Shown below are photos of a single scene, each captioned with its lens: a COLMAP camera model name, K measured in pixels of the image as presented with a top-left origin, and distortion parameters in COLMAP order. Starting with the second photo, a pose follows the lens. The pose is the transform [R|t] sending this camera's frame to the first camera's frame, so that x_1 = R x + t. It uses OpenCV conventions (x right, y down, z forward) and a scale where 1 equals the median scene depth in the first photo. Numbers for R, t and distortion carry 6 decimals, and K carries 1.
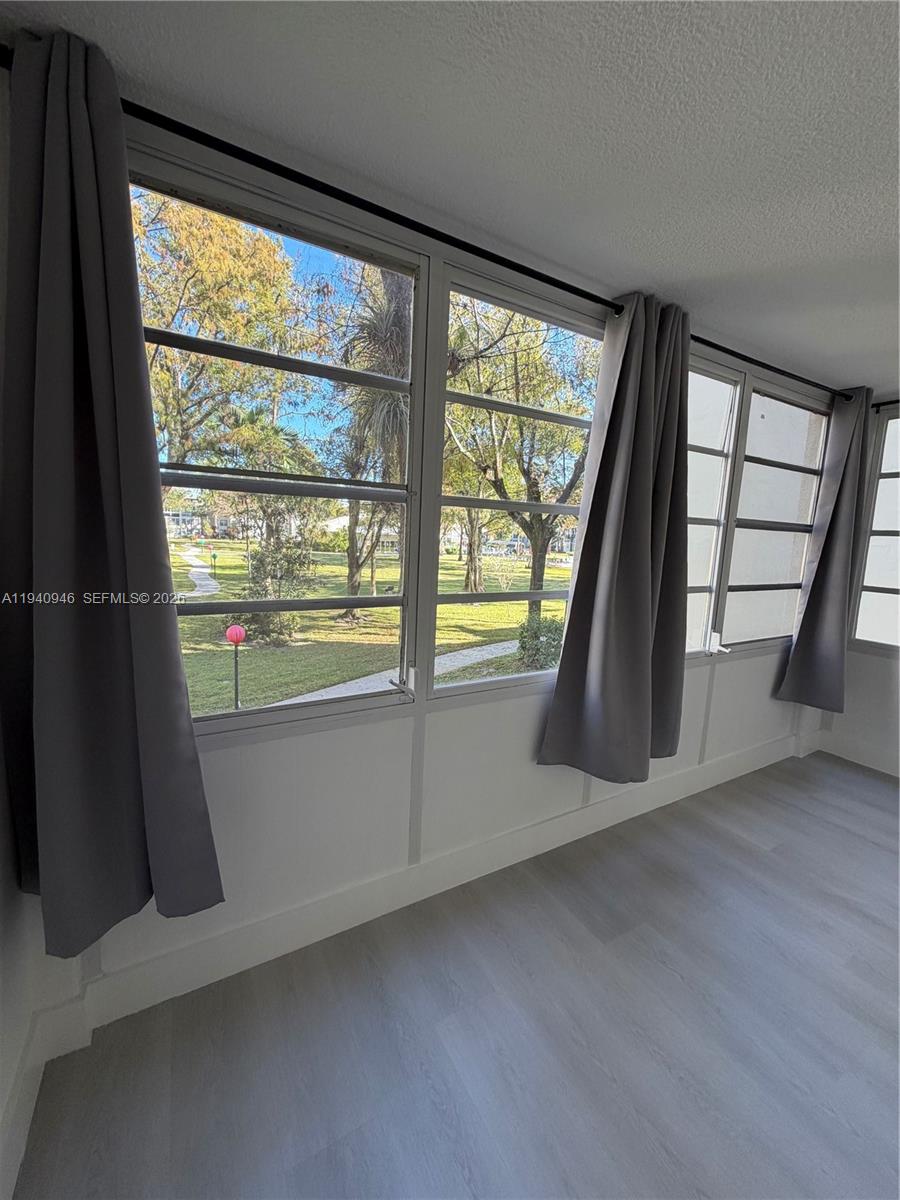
lens RADIAL K [[484.6, 0, 446.8], [0, 484.6, 594.6], [0, 0, 1]] dist [-0.000351, 0.000422]
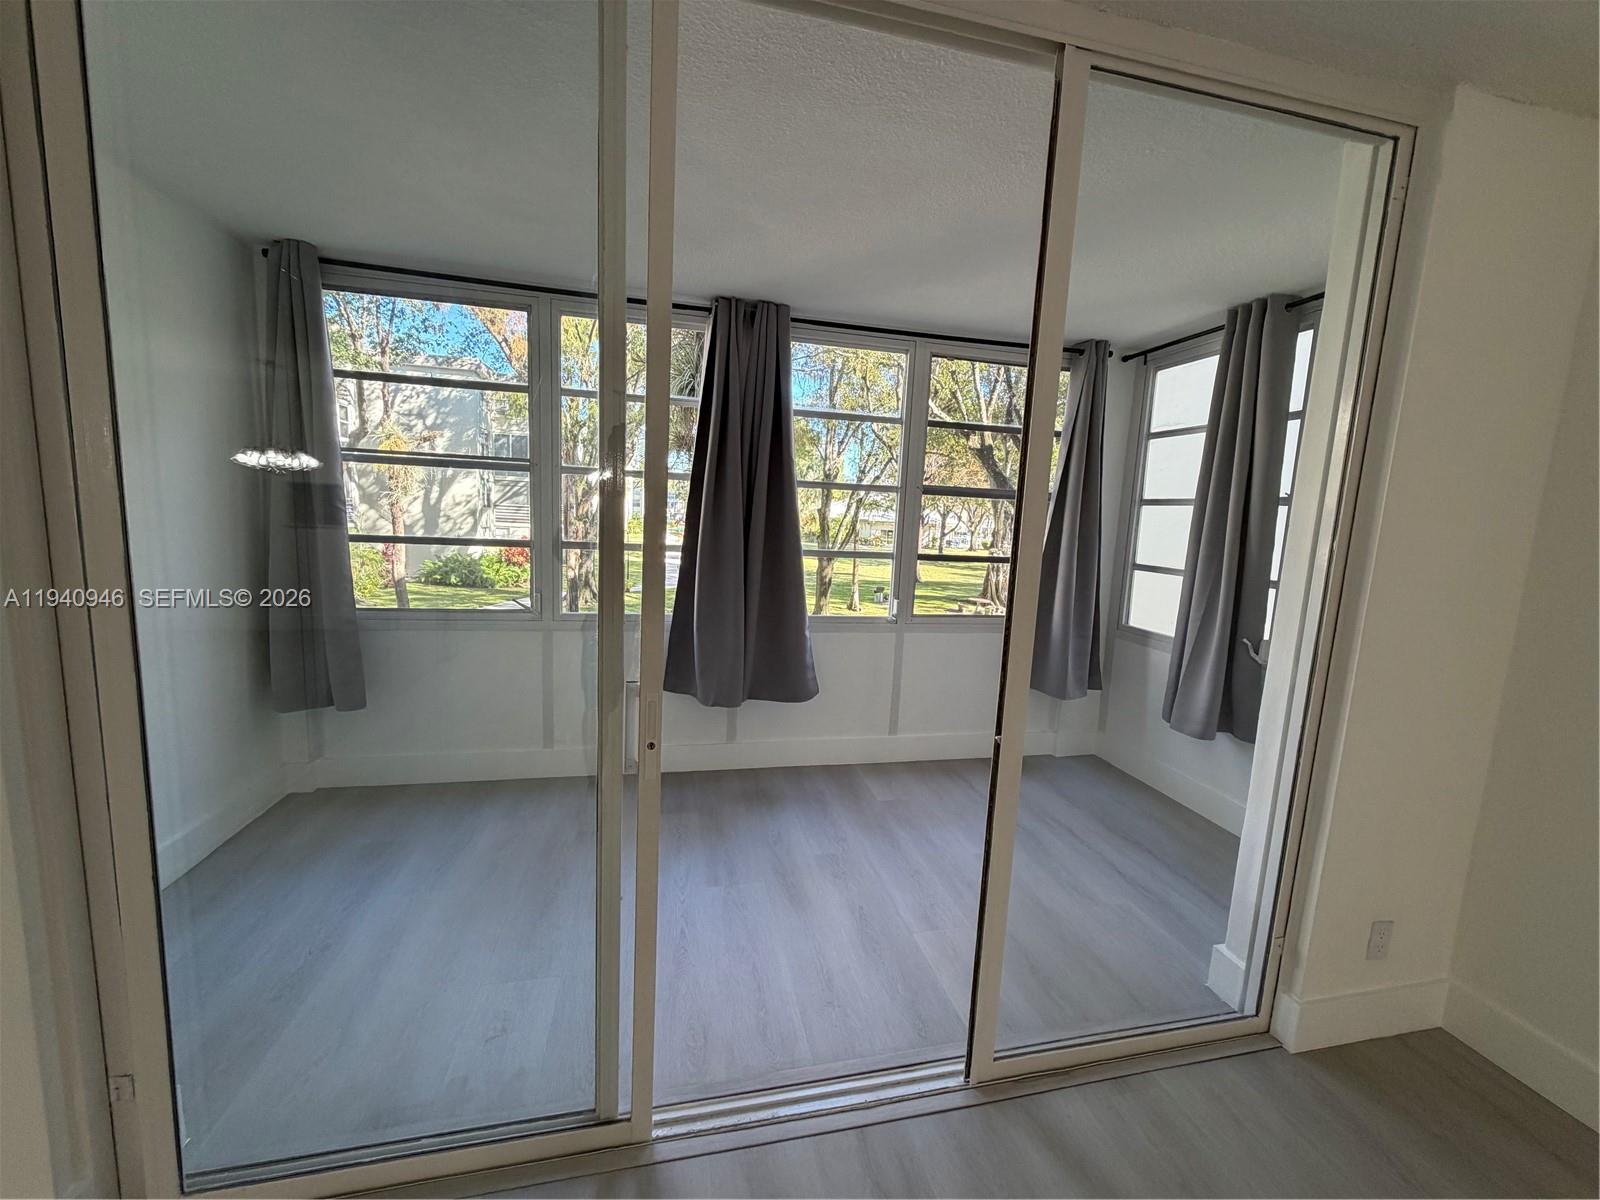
lens RADIAL K [[646.2, 0, 799.4], [0, 646.2, 596.9], [0, 0, 1]] dist [-0.000351, 0.000422]
pose [[0.954340, 0.043151, -0.295591, 0.700985], [-0.046099, 0.998932, -0.003010, 0.080340], [0.295145, 0.016499, 0.955310, -0.305263]]
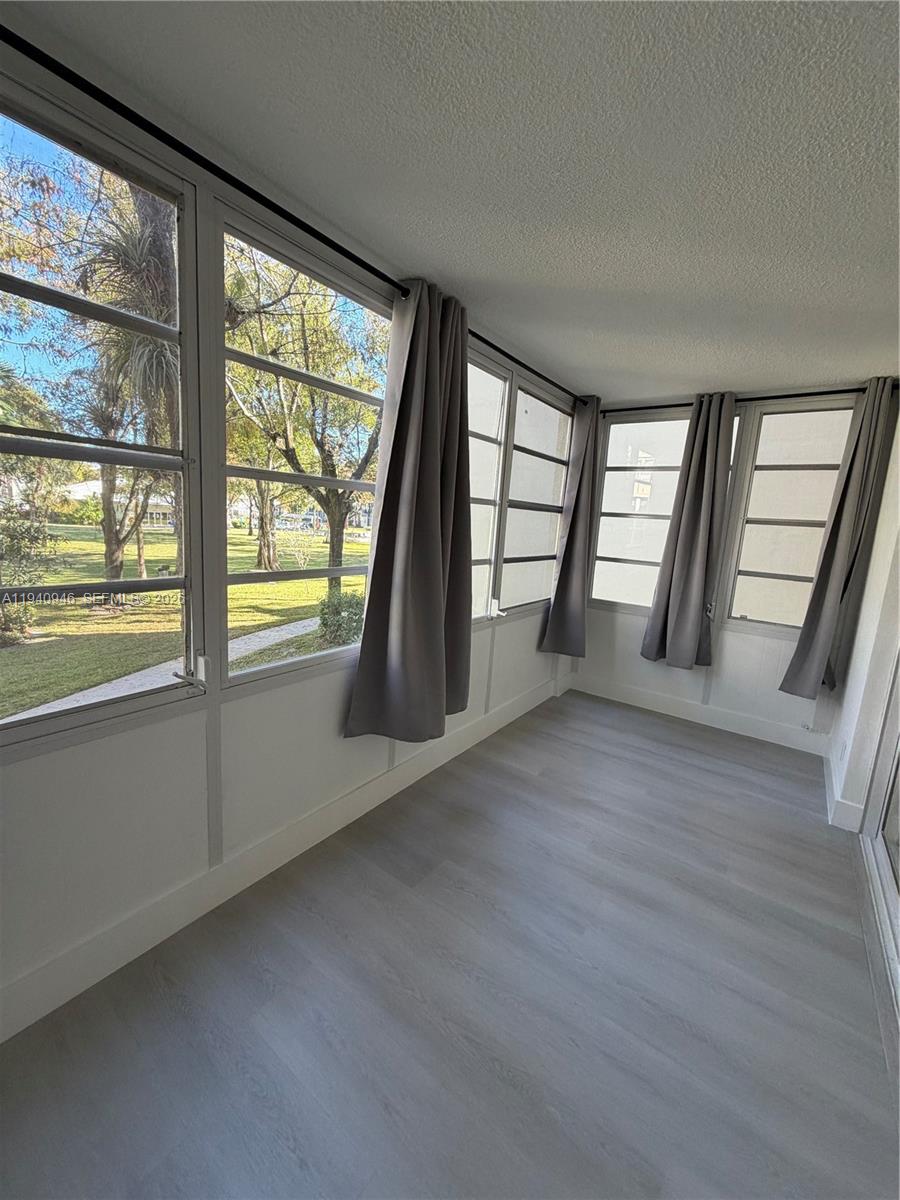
lens RADIAL K [[484.6, 0, 452.1], [0, 484.6, 594.6], [0, 0, 1]] dist [-0.000351, 0.000422]
pose [[0.913316, -0.049879, 0.404186, -0.001831], [0.028719, 0.997889, 0.058253, -0.002234], [-0.406238, -0.041595, 0.912820, -0.006489]]
